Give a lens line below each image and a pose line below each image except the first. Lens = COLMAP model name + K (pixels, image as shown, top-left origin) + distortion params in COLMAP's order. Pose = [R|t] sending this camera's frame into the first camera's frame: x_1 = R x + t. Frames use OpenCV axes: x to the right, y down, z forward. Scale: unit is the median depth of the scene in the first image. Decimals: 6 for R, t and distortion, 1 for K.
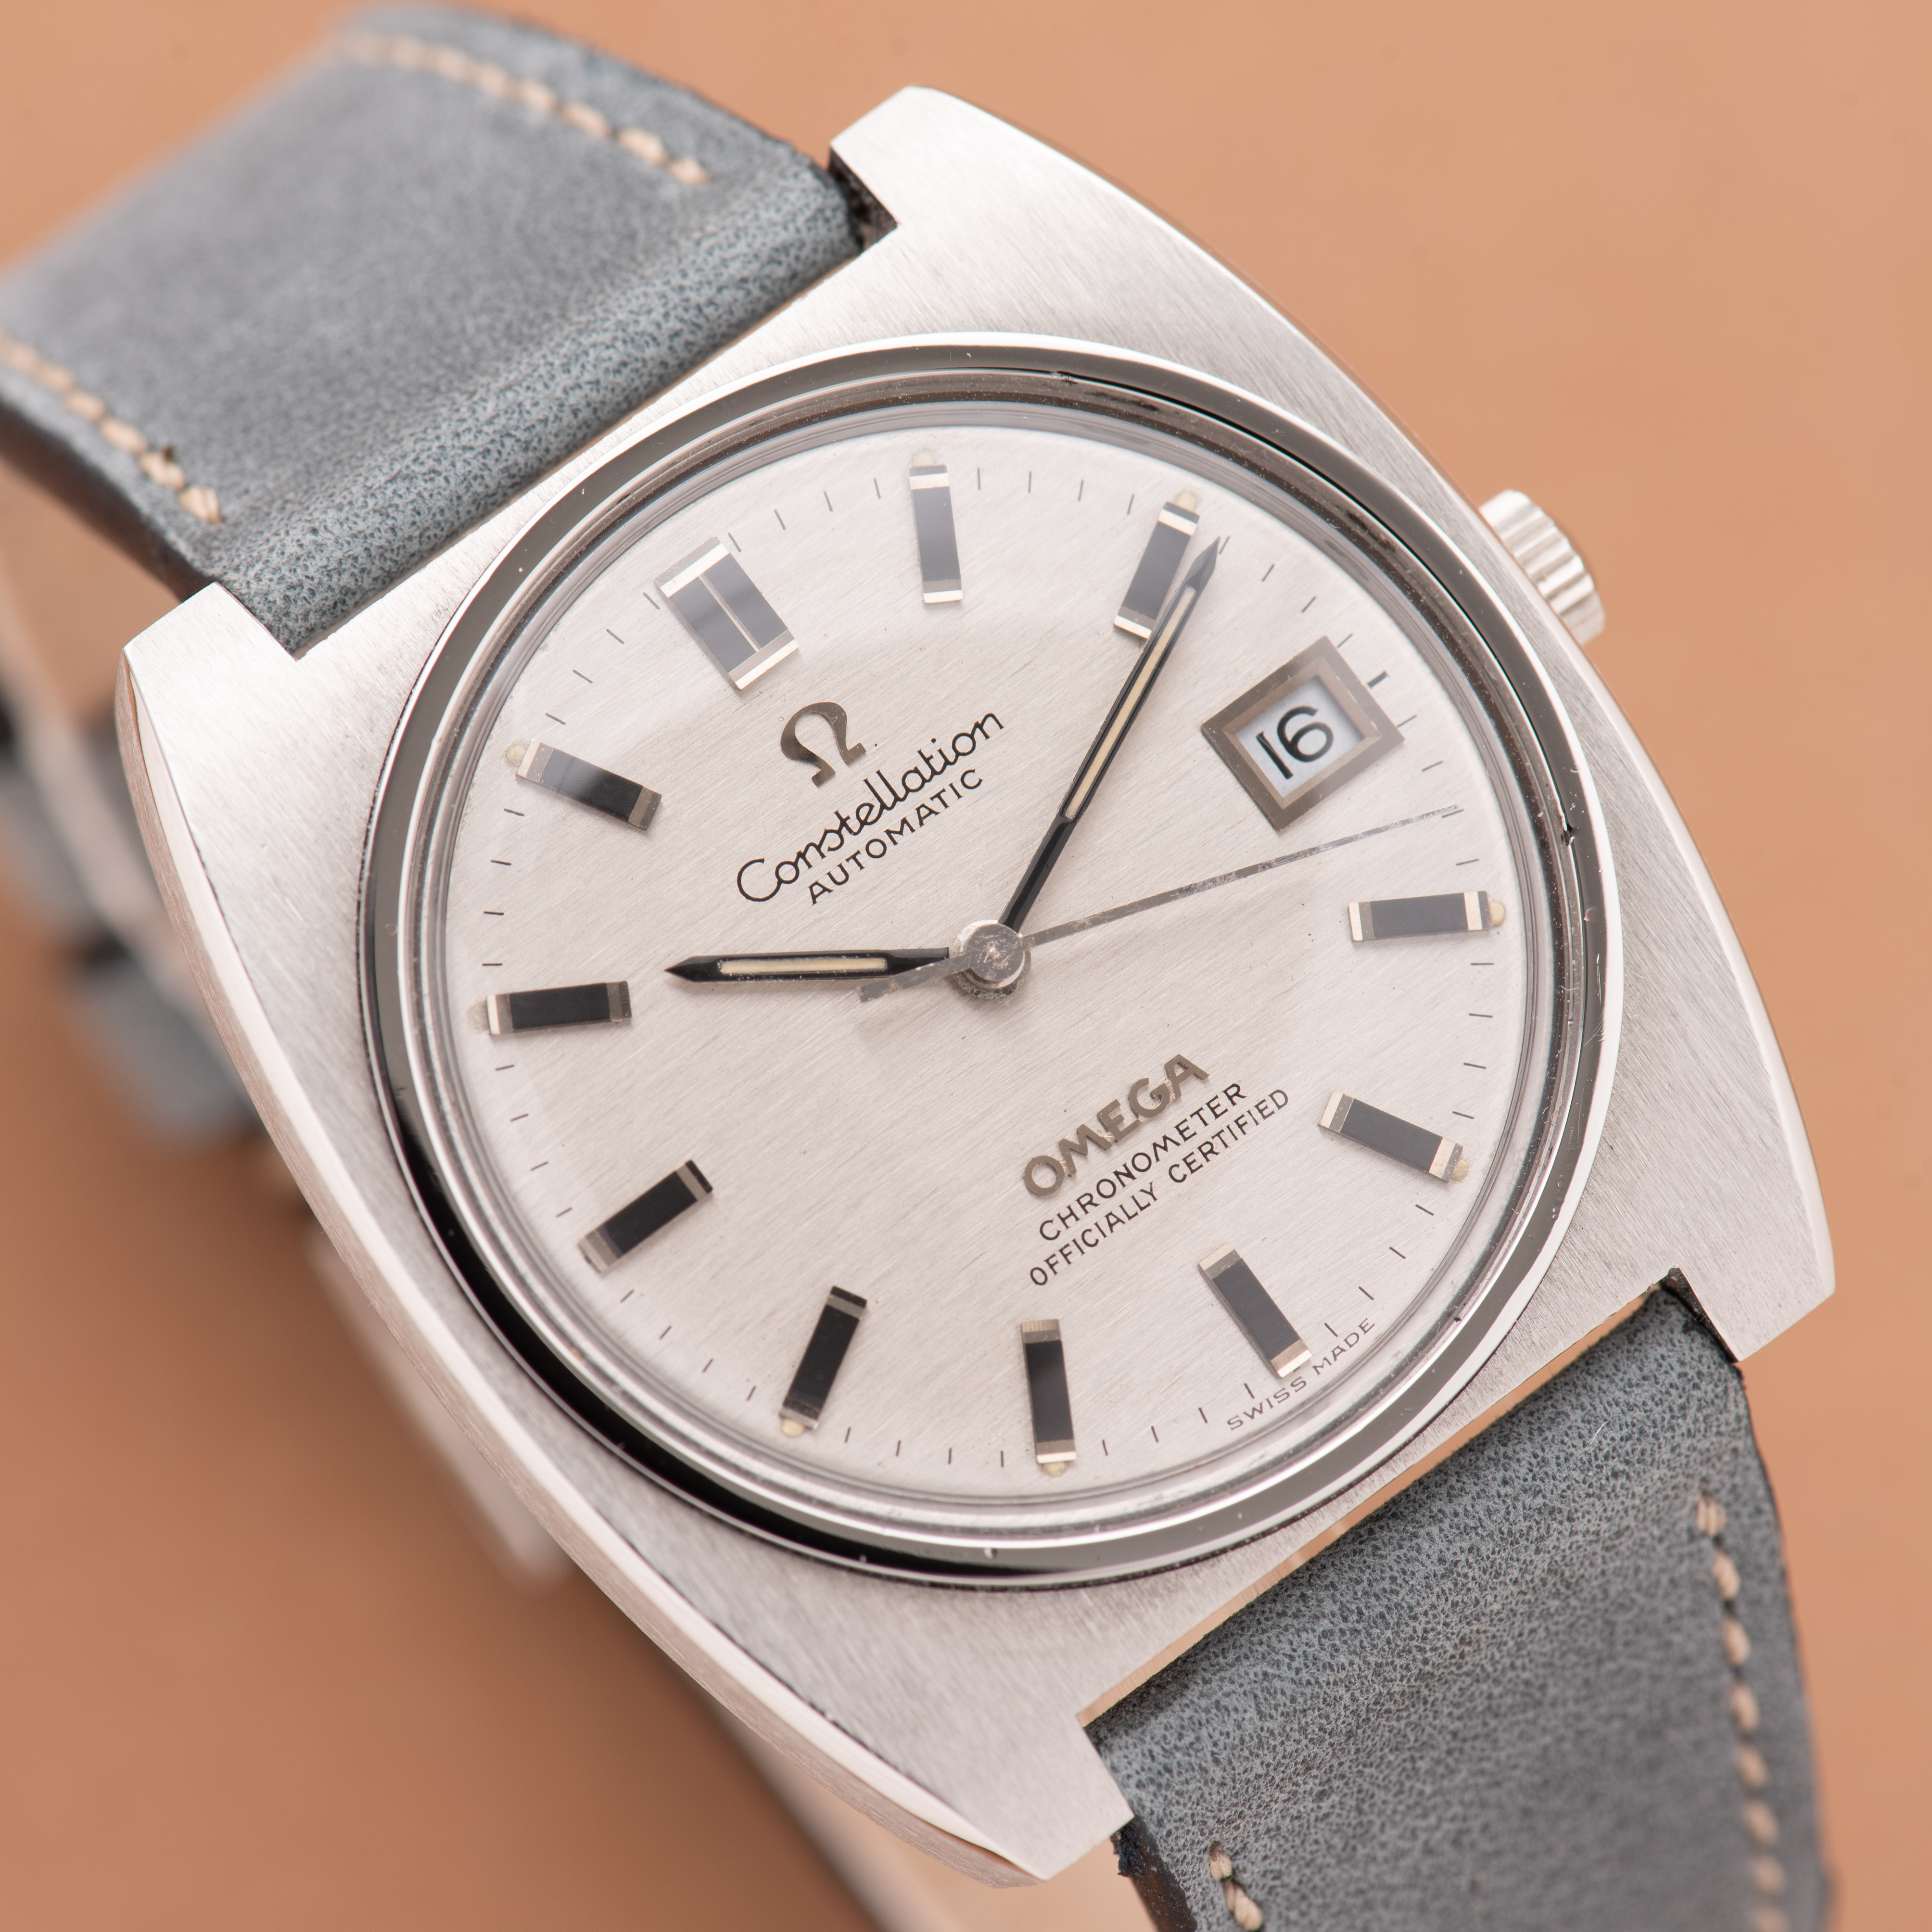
lens RADIAL K [[13547.0, 0, 966.0], [0, 13547.0, 966.0], [0, 0, 1]] dist [-1.121747, 2.893770]
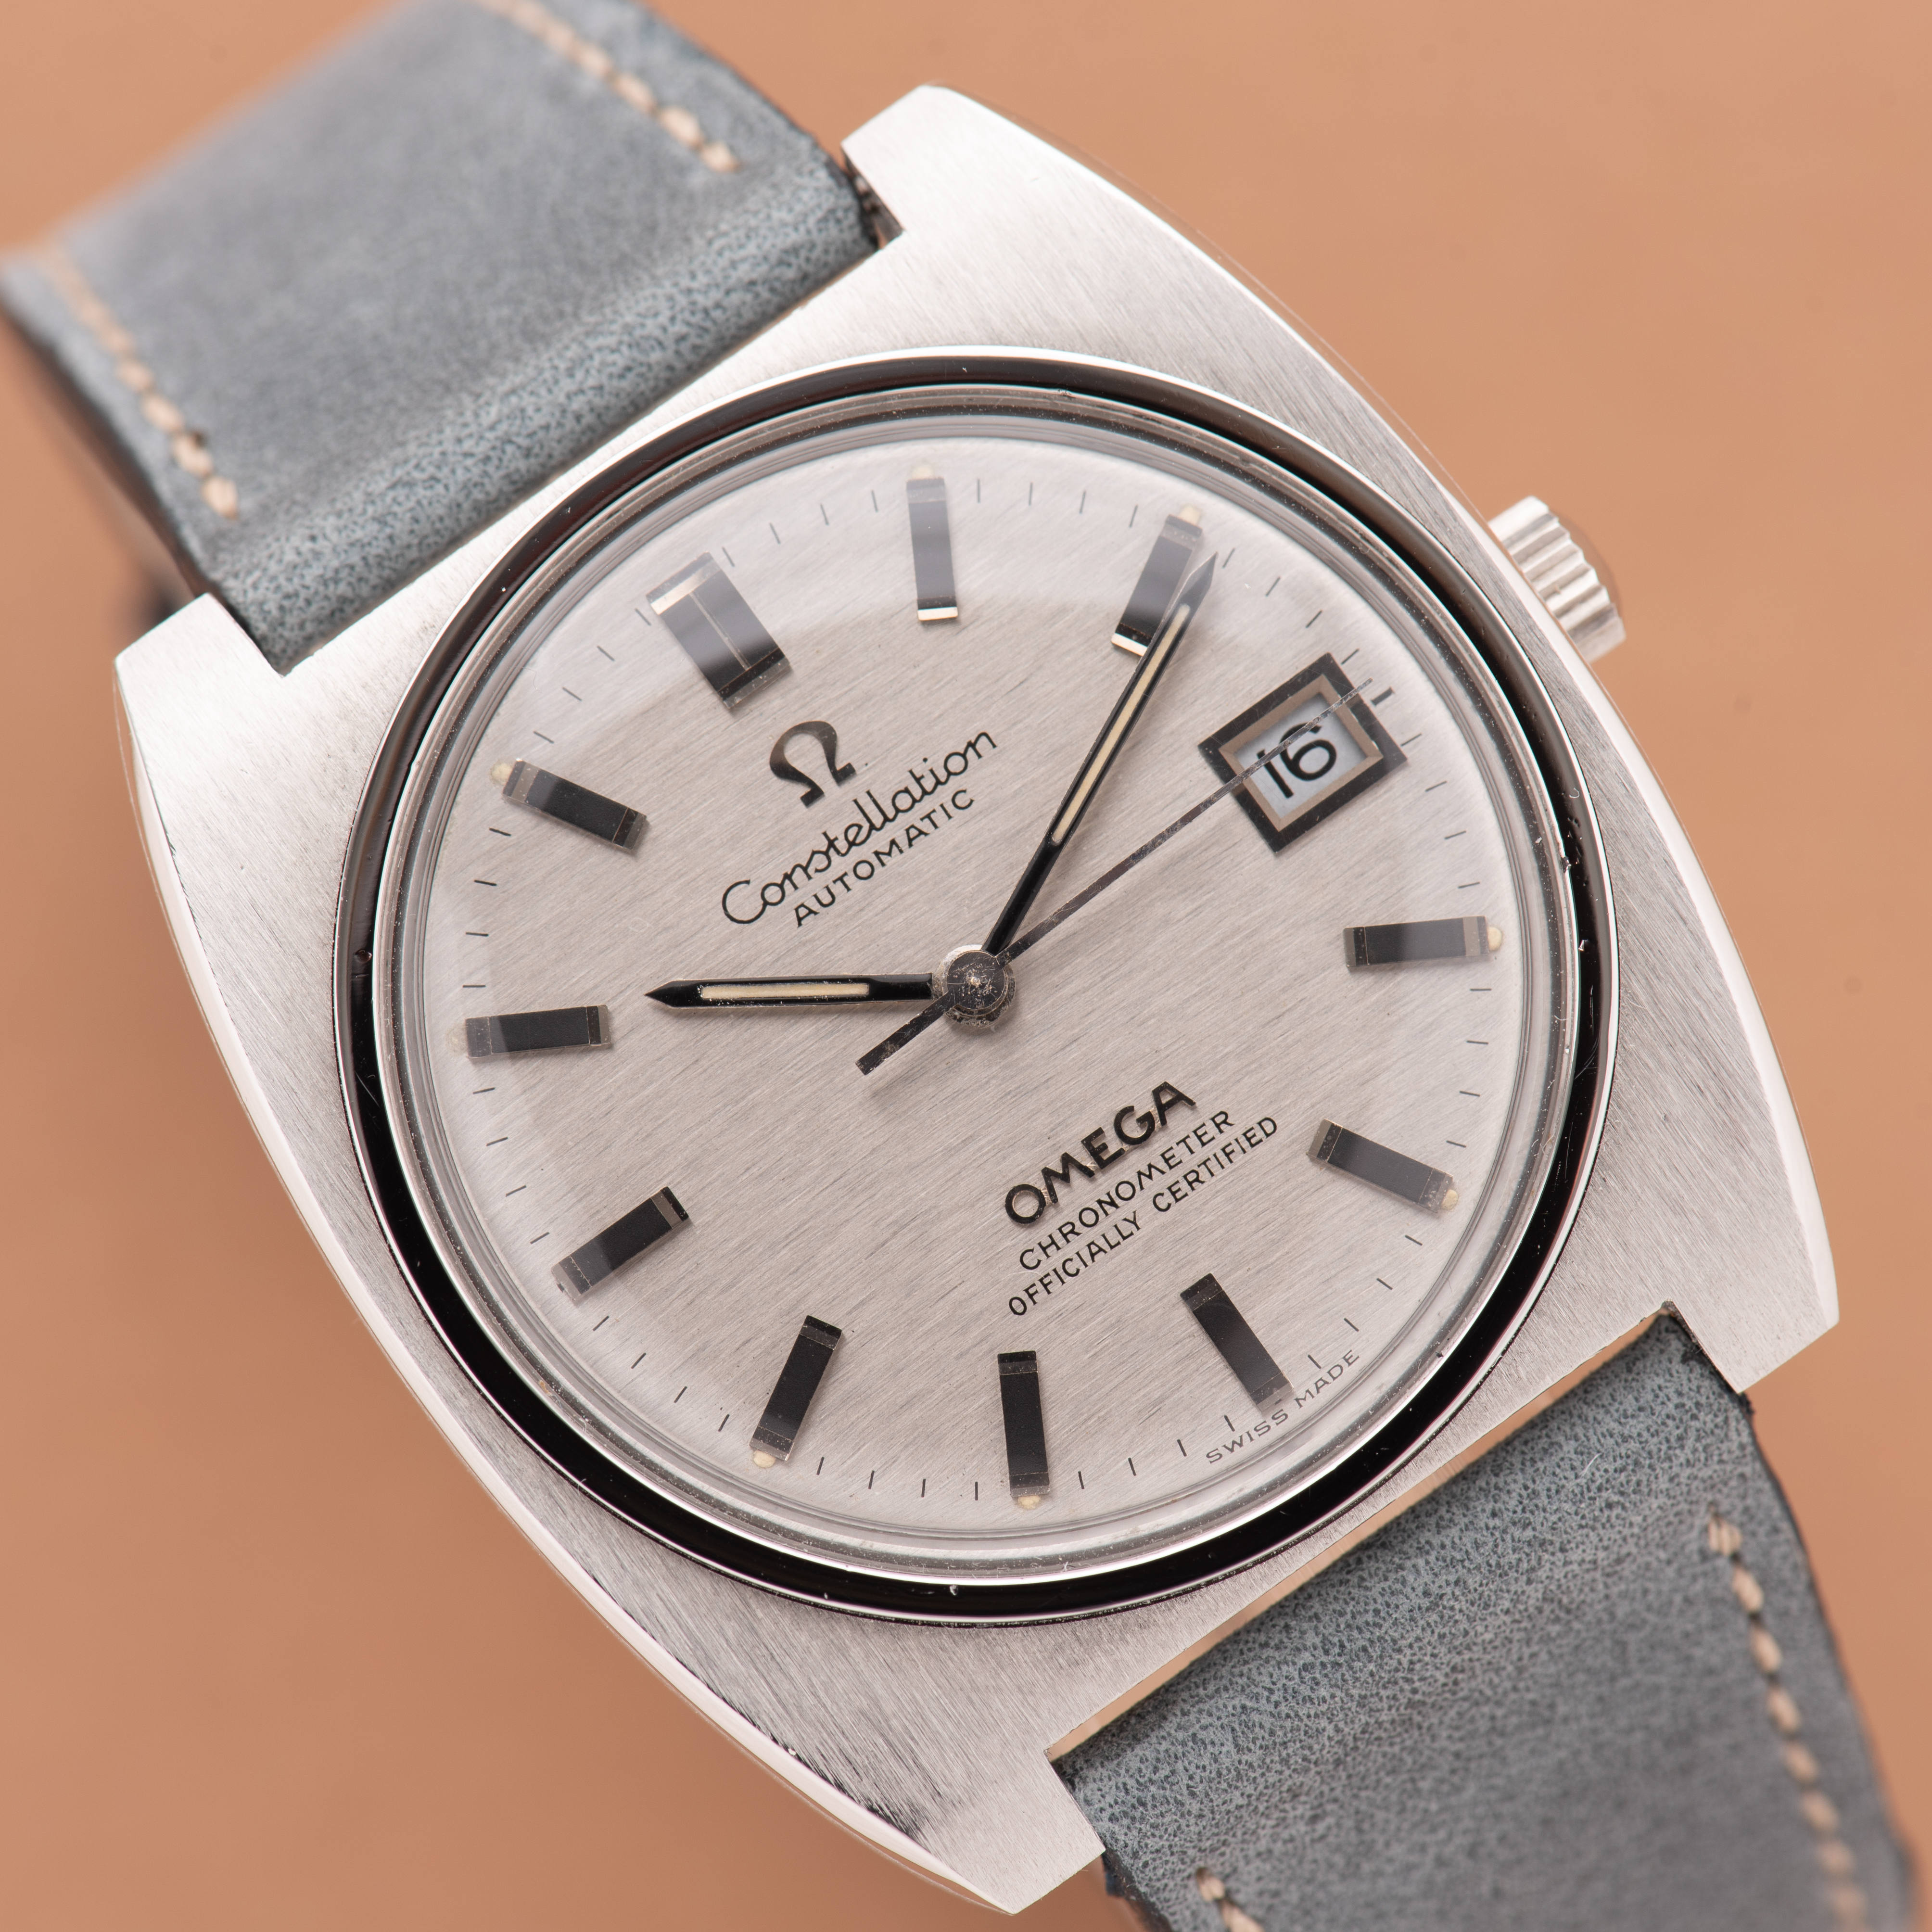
lens RADIAL K [[13547.0, 0, 966.0], [0, 13547.0, 966.0], [0, 0, 1]] dist [-1.121747, 2.893770]
pose [[0.993734, 0.013896, -0.110900, 0.110649], [-0.005372, 0.997032, 0.076795, -0.077694], [0.111638, -0.075718, 0.990860, 0.017206]]
